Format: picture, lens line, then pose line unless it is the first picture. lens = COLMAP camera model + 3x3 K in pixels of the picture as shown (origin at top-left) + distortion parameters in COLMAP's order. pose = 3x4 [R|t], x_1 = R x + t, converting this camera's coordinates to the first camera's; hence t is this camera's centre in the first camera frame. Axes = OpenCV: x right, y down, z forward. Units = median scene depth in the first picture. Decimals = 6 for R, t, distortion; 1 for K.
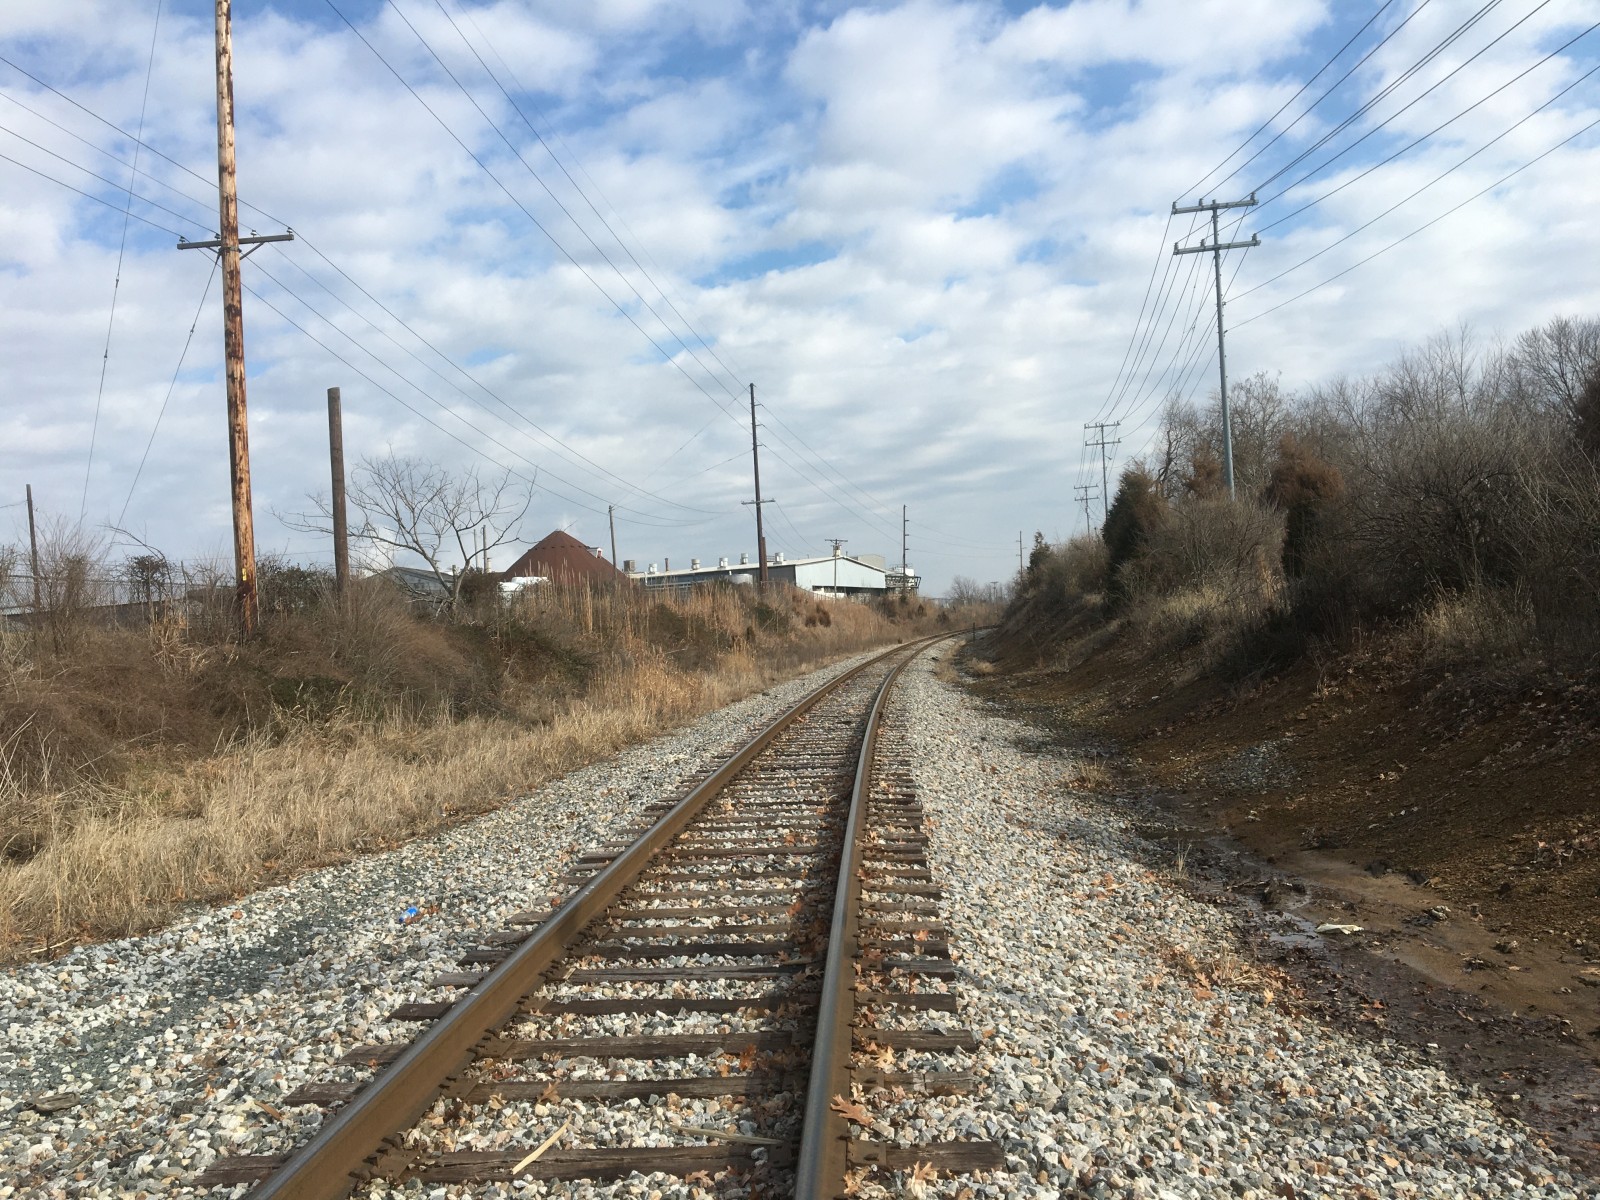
lens RADIAL K [[1366.5, 0, 750.4], [0, 1366.5, 611.4], [0, 0, 1]] dist [0.058300, -0.082585]
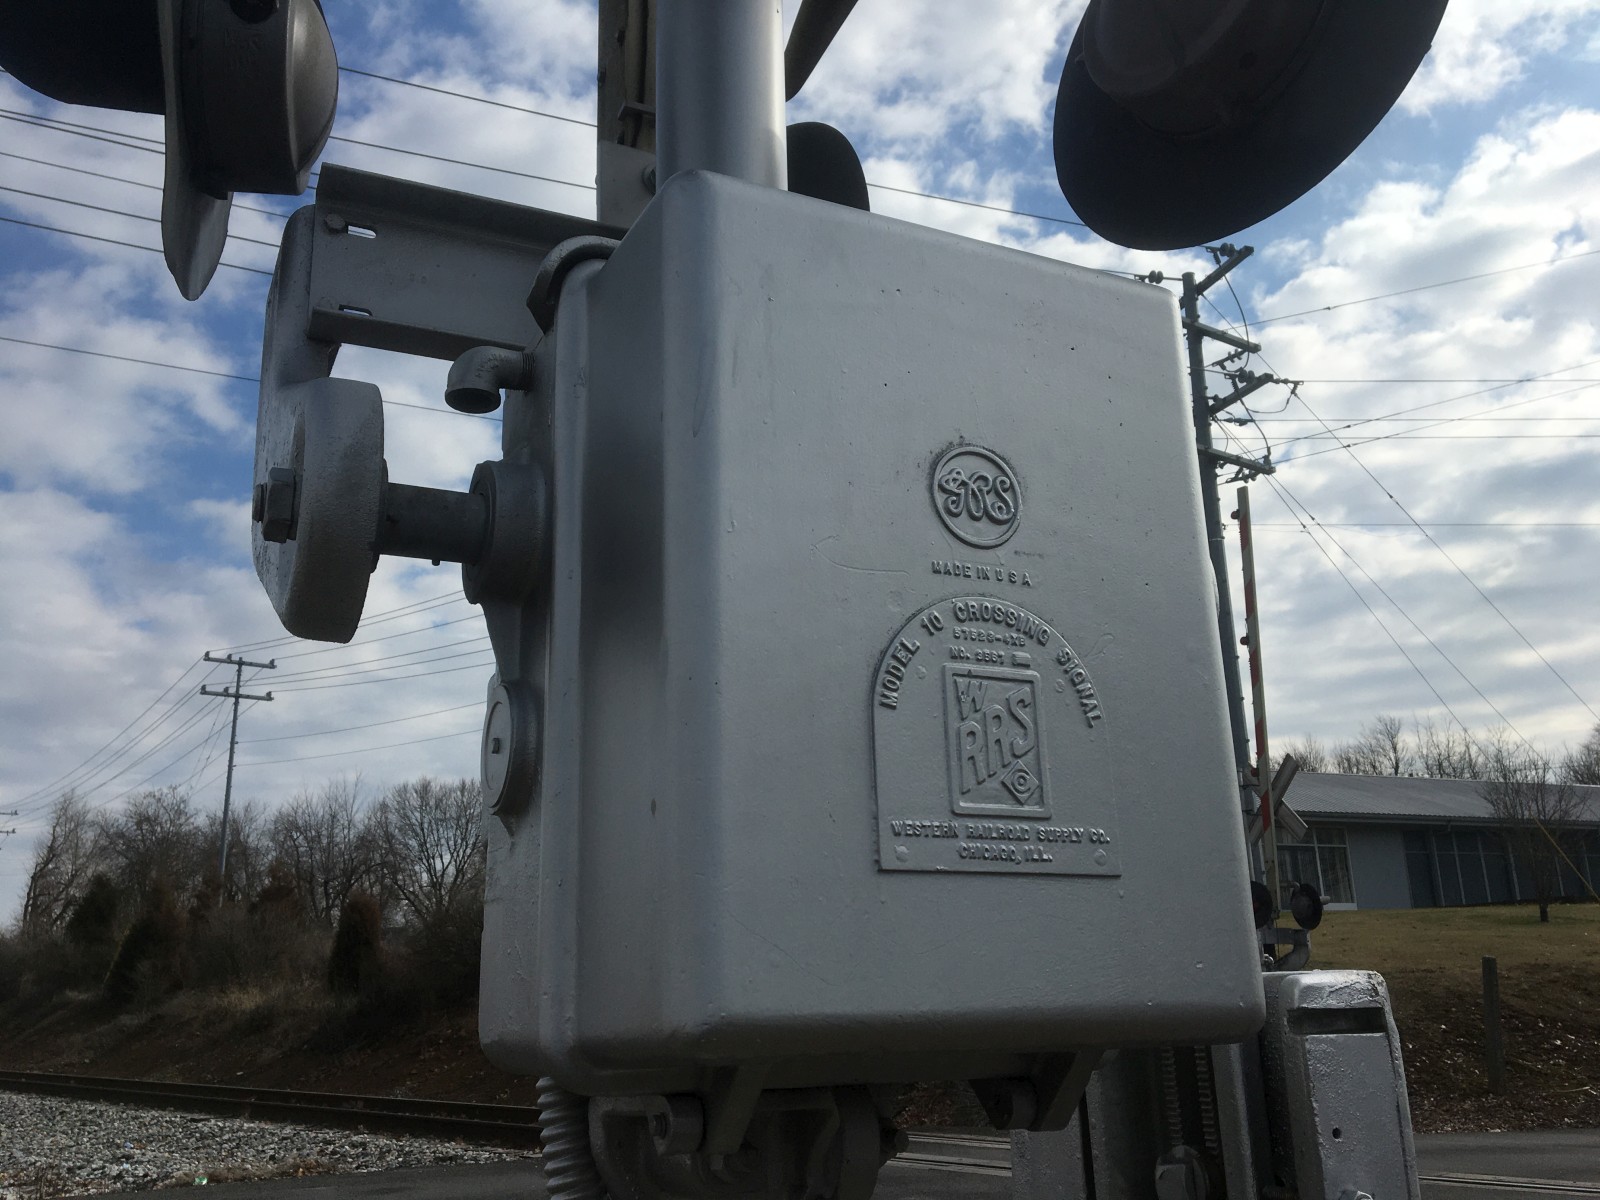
lens RADIAL K [[1366.5, 0, 750.4], [0, 1366.5, 611.4], [0, 0, 1]] dist [0.058300, -0.082585]
pose [[0.698902, 0.233577, 0.676001, -0.176635], [-0.027532, 0.953255, -0.300911, 0.014277], [-0.714688, 0.191696, 0.672662, -0.140351]]
